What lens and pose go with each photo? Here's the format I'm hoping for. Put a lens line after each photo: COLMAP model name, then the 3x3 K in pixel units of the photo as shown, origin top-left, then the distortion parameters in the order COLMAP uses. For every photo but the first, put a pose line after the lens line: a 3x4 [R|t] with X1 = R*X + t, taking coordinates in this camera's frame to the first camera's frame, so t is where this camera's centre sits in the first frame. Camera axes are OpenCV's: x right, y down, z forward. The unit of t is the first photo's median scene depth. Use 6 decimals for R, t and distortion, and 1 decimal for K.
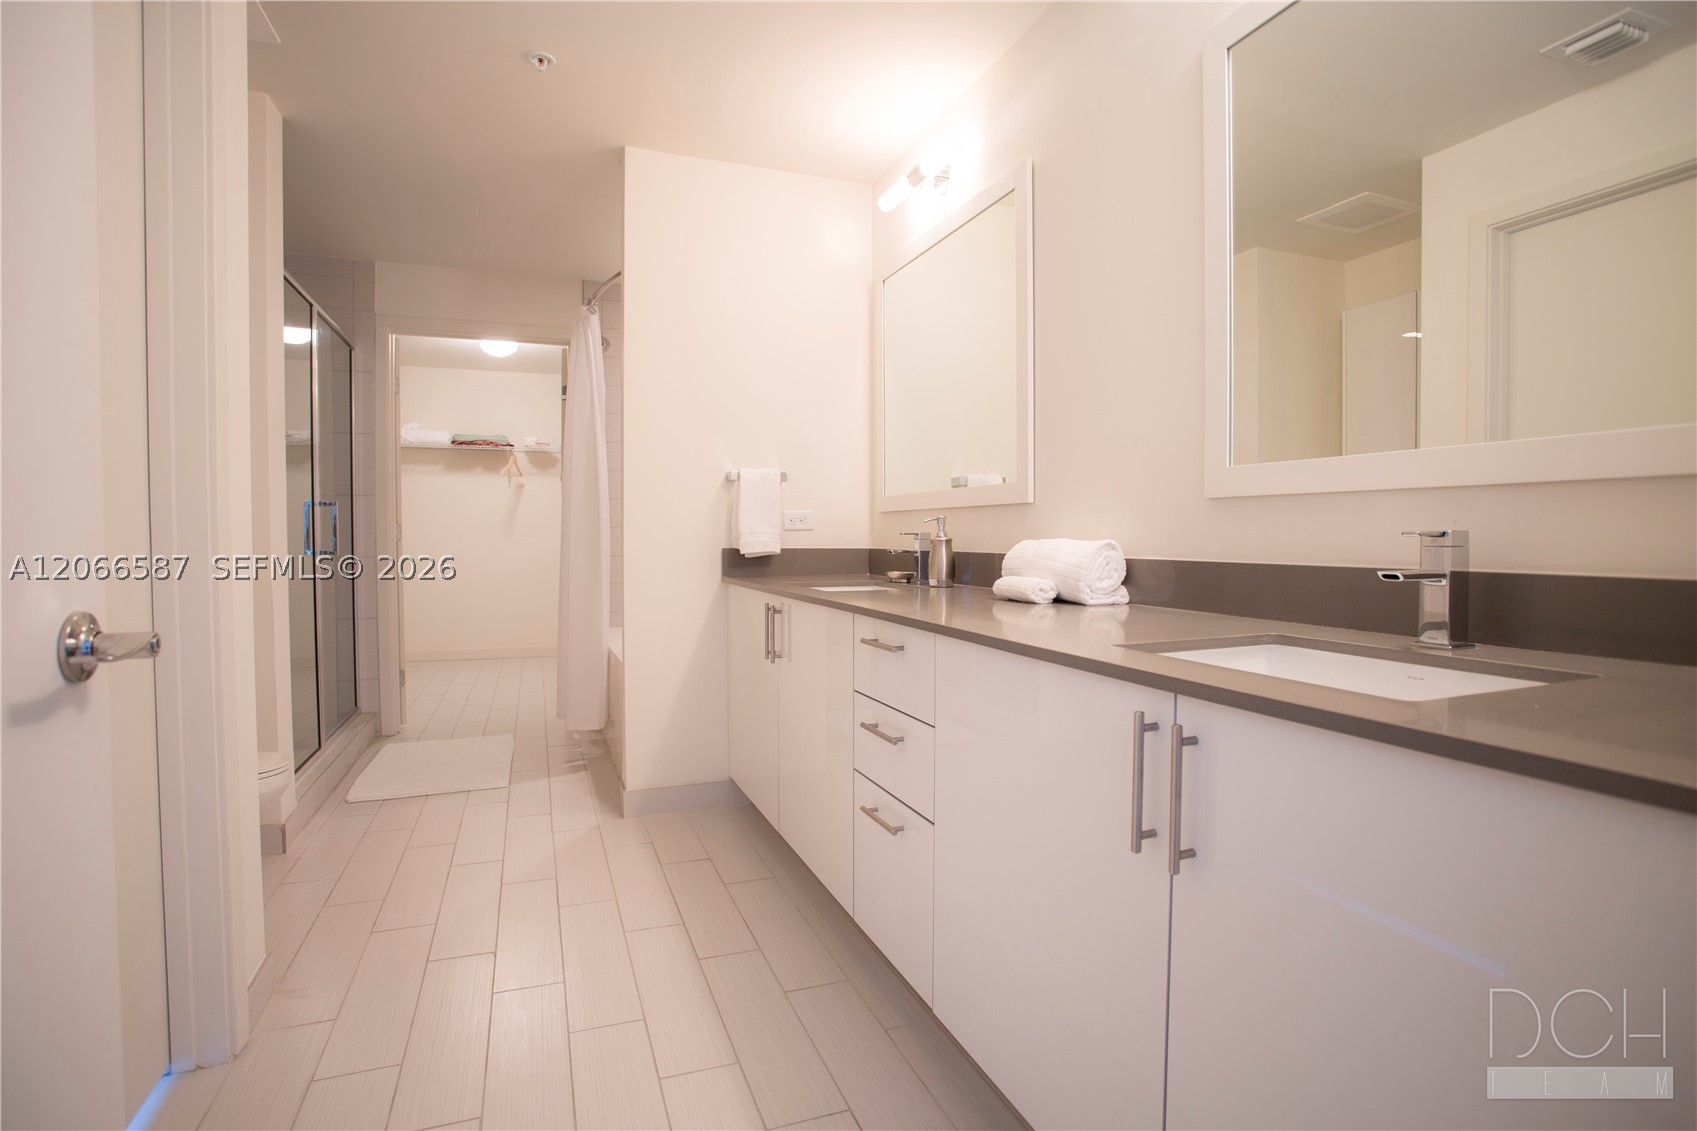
lens RADIAL K [[827.5, 0, 824.2], [0, 827.5, 568.9], [0, 0, 1]] dist [-0.070160, 0.029486]
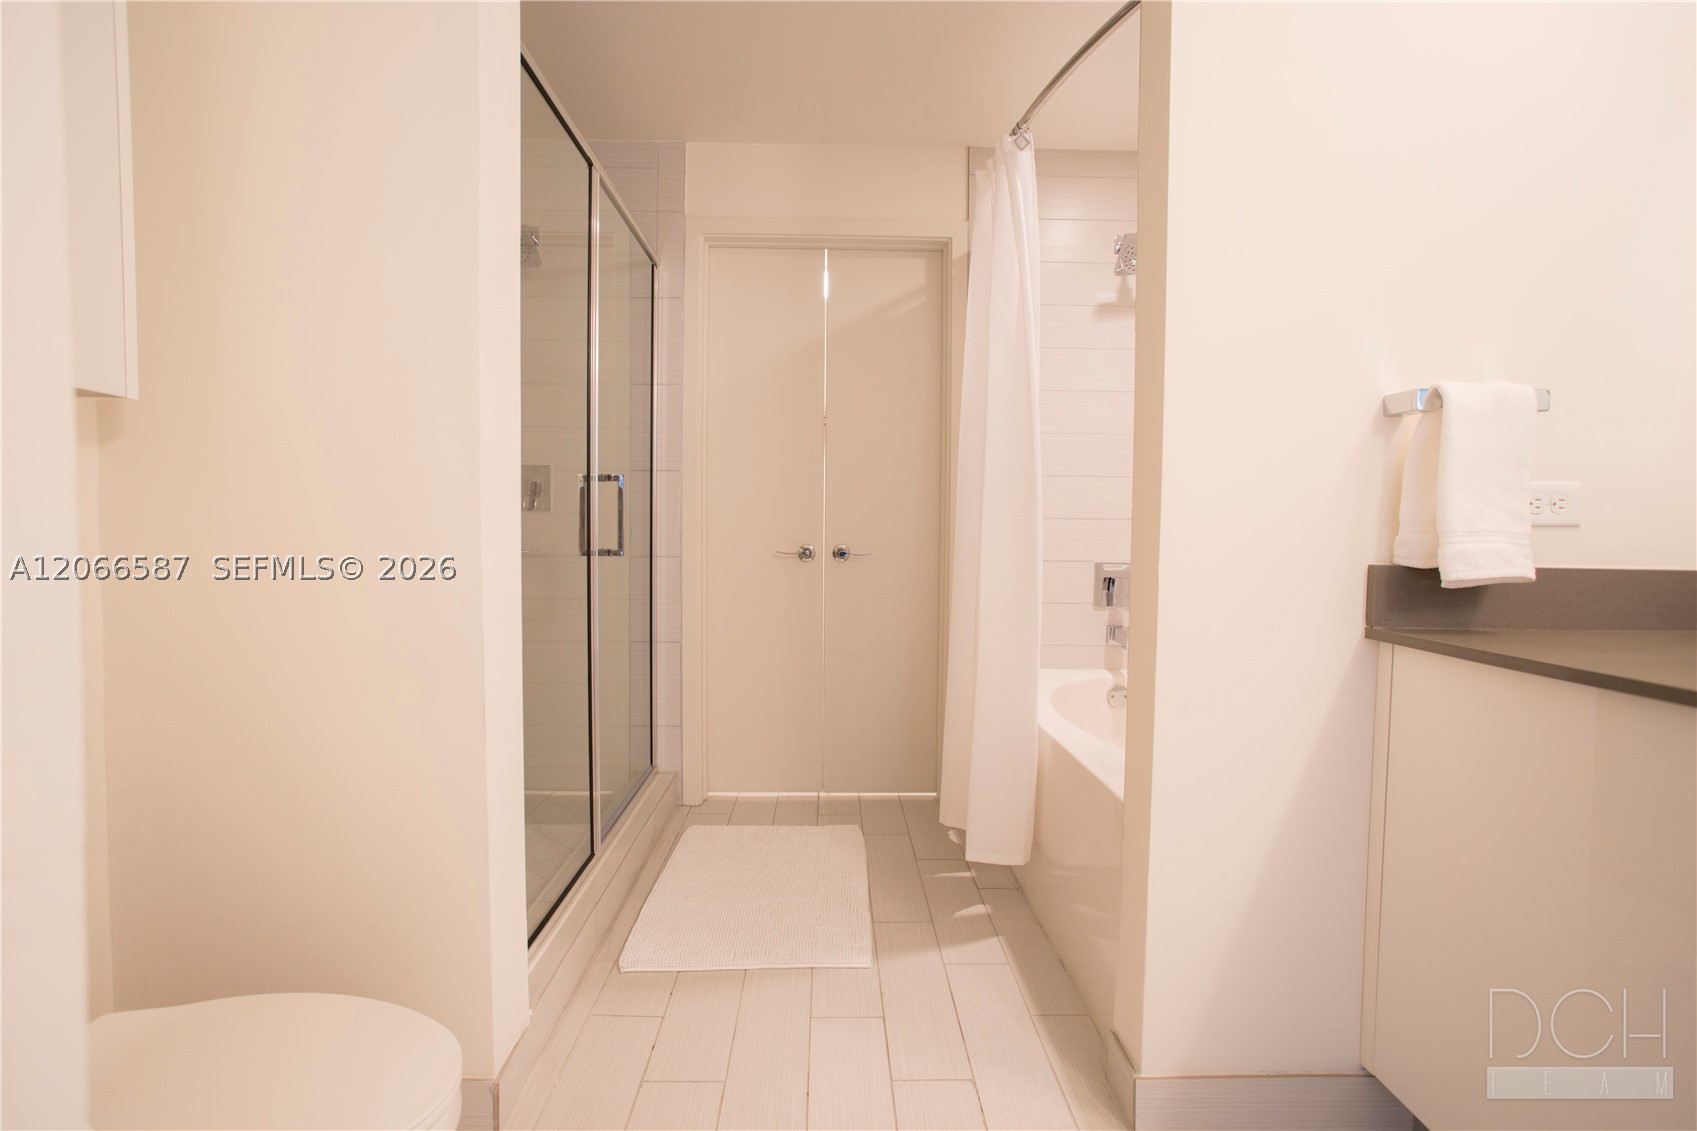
lens RADIAL K [[827.5, 0, 824.2], [0, 827.5, 568.9], [0, 0, 1]] dist [-0.070160, 0.029486]
pose [[0.940362, 0.024540, -0.339288, -0.254357], [-0.020599, 0.999672, 0.015213, -0.023437], [0.339551, -0.007317, 0.940559, 0.488566]]
